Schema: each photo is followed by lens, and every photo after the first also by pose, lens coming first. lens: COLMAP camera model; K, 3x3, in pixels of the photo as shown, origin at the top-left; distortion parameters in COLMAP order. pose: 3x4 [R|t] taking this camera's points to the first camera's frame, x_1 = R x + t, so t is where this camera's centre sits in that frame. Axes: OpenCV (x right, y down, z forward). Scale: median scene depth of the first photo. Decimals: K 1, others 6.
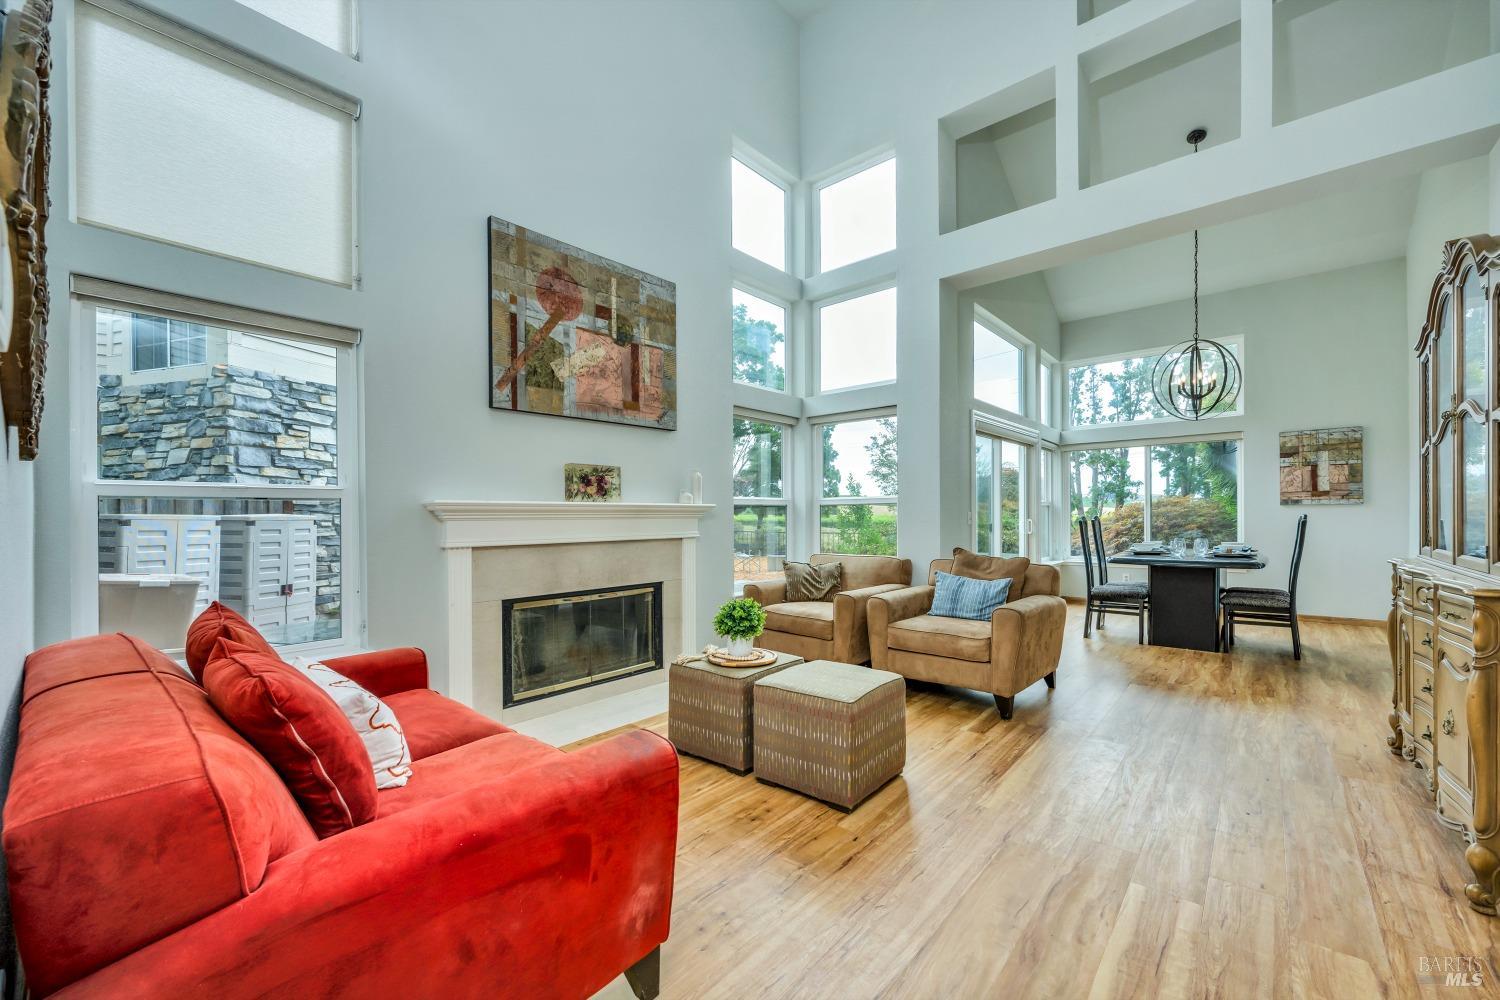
lens RADIAL K [[585.7, 0, 758.2], [0, 585.7, 523.0], [0, 0, 1]] dist [0.001900, 0.000307]
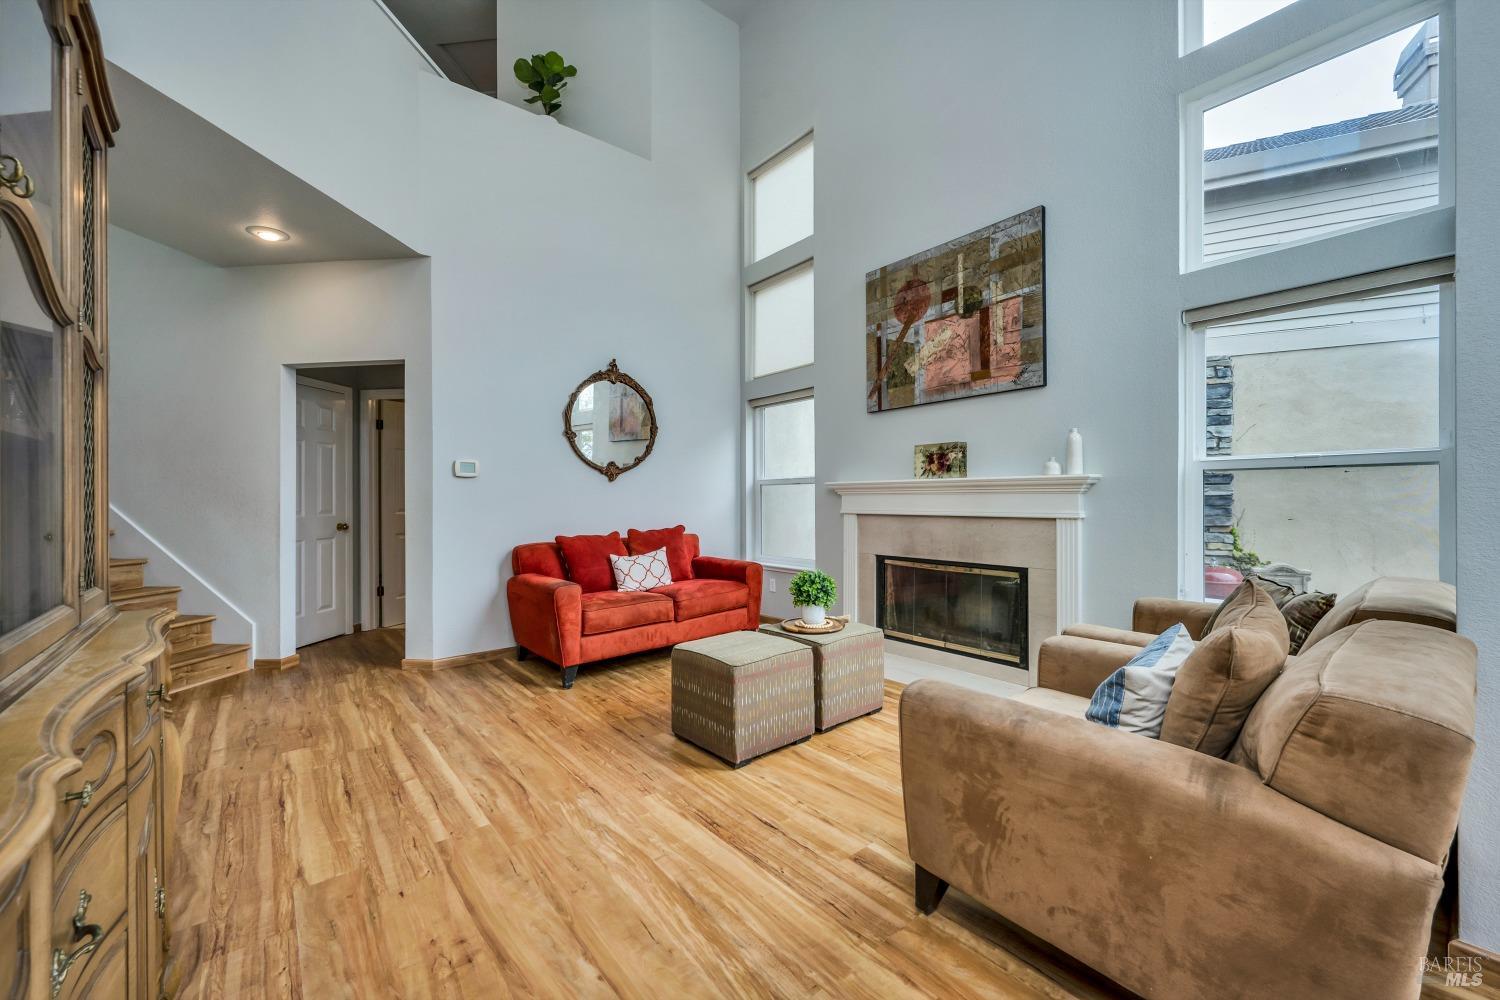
lens RADIAL K [[585.7, 0, 752.0], [0, 585.7, 492.1], [0, 0, 1]] dist [0.001900, 0.000307]
pose [[-0.154164, 0.004775, -0.988034, 0.834391], [0.001824, 0.999988, 0.004548, -0.016273], [0.988044, -0.001101, -0.154170, 0.834710]]
